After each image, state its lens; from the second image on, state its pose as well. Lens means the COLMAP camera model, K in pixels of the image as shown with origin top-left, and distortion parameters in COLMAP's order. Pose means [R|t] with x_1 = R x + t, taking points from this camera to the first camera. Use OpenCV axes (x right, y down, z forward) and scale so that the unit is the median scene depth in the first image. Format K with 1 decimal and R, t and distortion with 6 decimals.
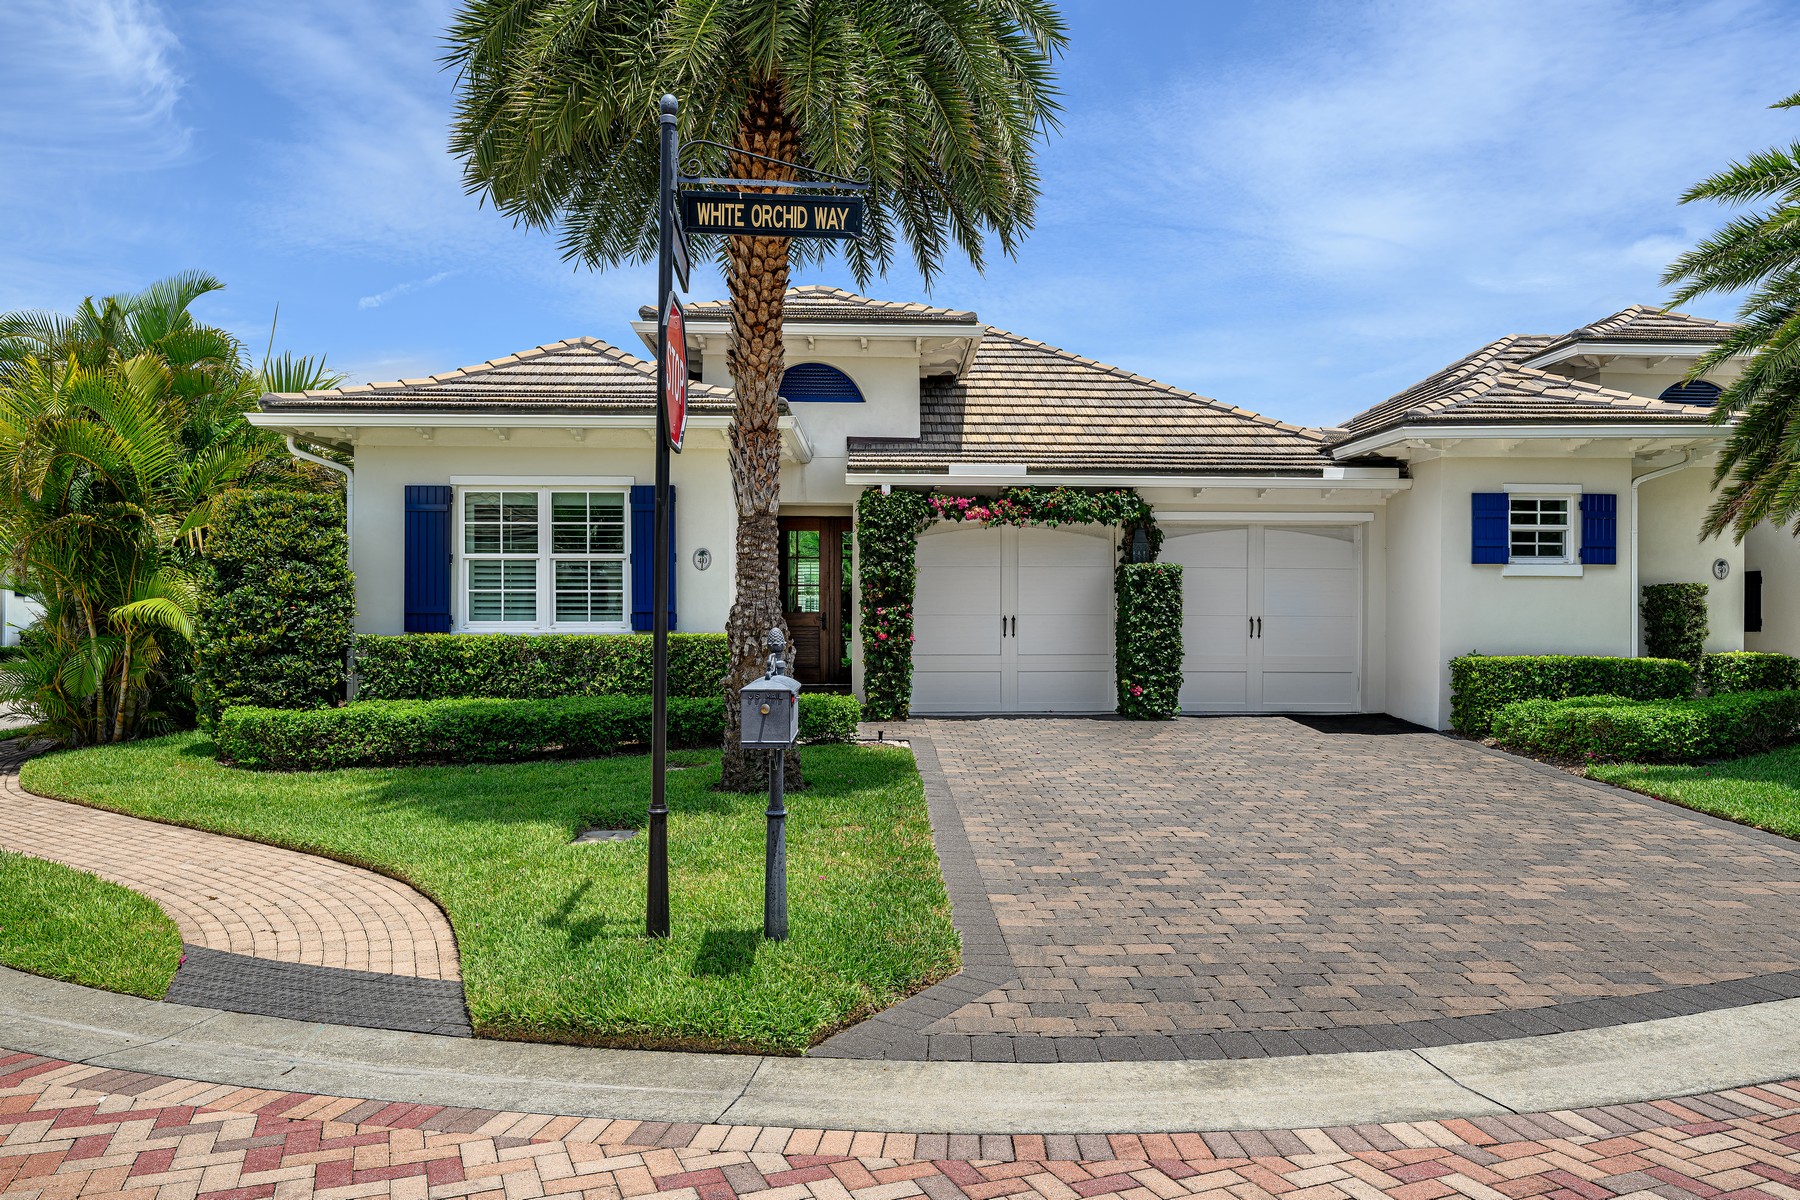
lens RADIAL K [[1245.3, 0, 902.4], [0, 1245.3, 605.1], [0, 0, 1]] dist [0.000164, -0.000002]
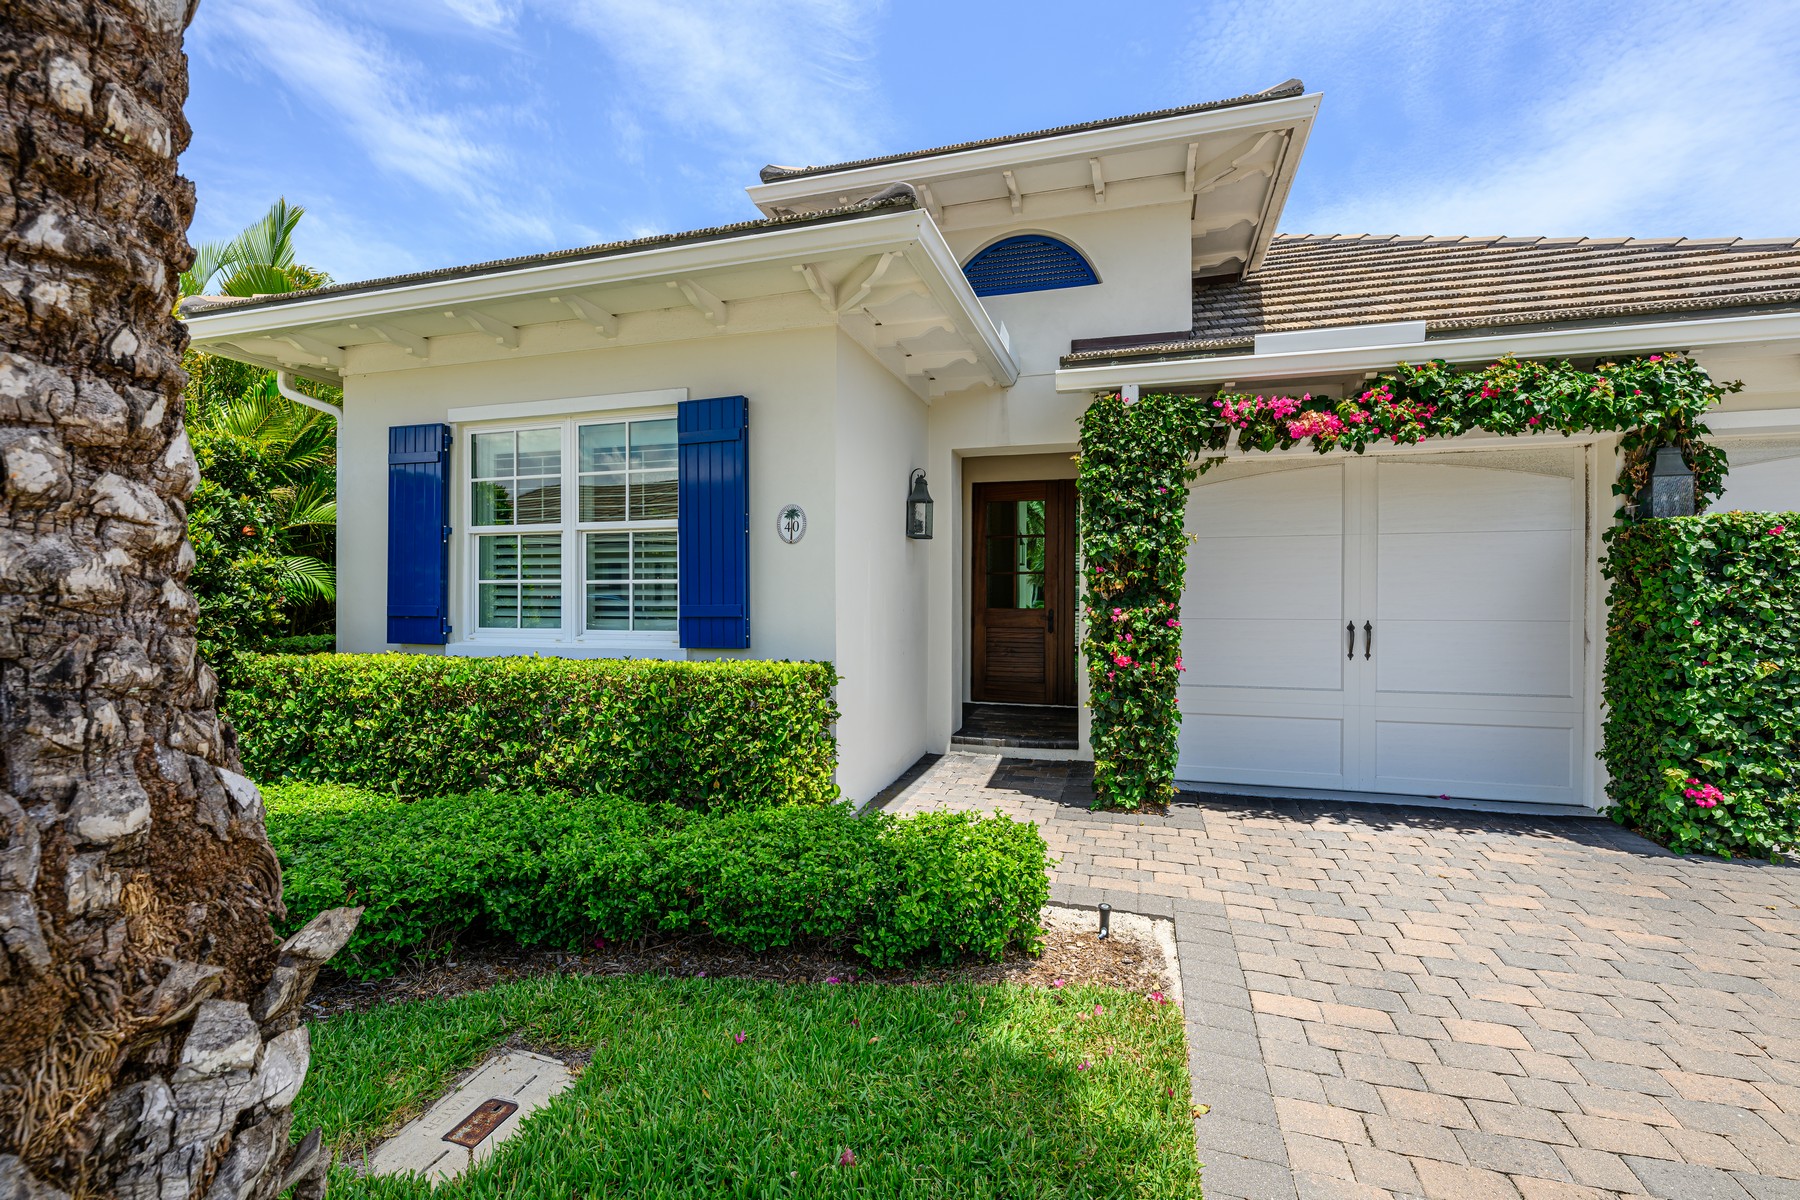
lens RADIAL K [[820.5, 0, 902.6], [0, 820.5, 609.2], [0, 0, 1]] dist [0.002291, 0.000264]
pose [[0.954267, 0.003874, -0.298931, -0.000350], [0.002149, 0.999801, 0.019817, -0.005078], [0.298948, -0.019553, 0.954069, 0.624372]]
